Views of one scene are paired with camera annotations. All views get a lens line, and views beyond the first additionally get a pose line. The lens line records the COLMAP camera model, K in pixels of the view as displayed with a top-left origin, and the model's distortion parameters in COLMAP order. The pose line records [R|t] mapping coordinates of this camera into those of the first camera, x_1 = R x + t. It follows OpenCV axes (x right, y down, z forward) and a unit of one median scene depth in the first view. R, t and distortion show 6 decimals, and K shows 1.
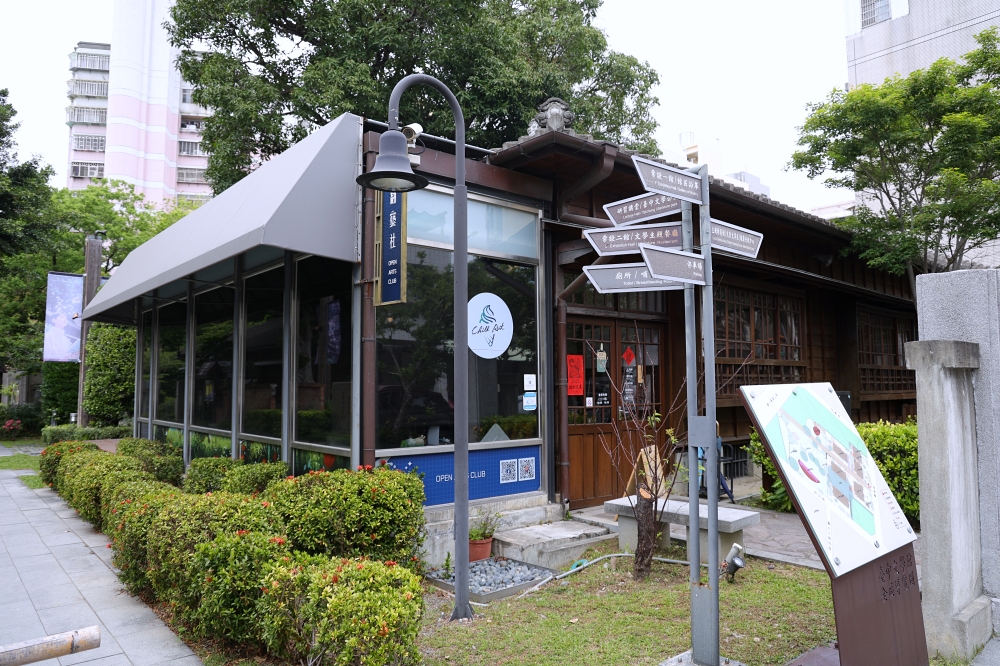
lens RADIAL K [[687.6, 0, 496.4], [0, 687.6, 332.7], [0, 0, 1]] dist [-0.037243, 0.017510]
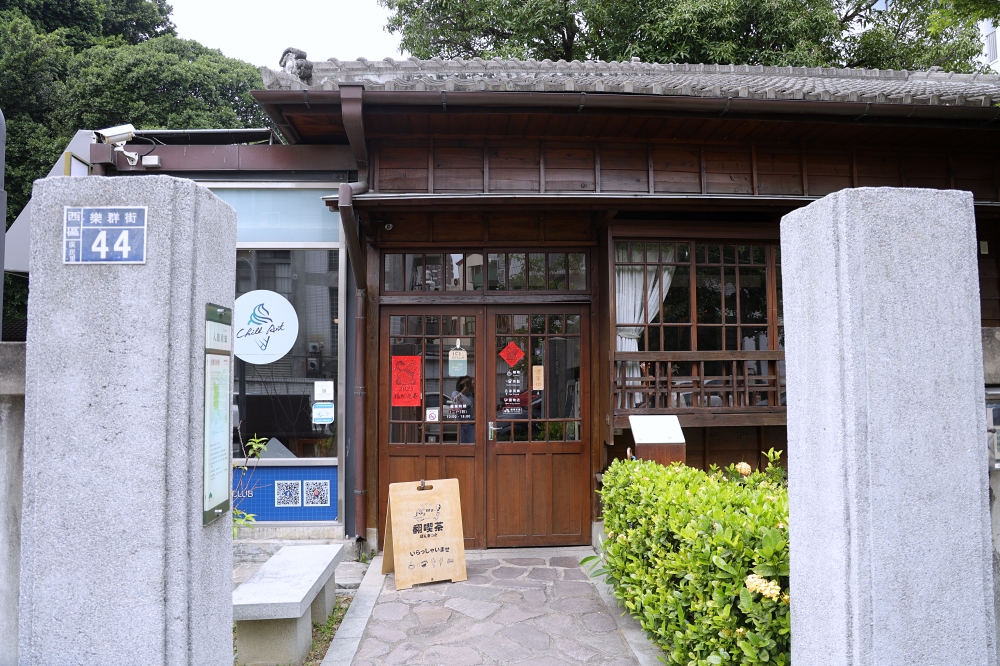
lens RADIAL K [[687.6, 0, 498.9], [0, 687.6, 339.3], [0, 0, 1]] dist [-0.037243, 0.017510]
pose [[0.788550, -0.043223, -0.613449, 0.681480], [0.050512, 0.998709, -0.005439, 0.022891], [0.612892, -0.026698, 0.789715, 0.434976]]
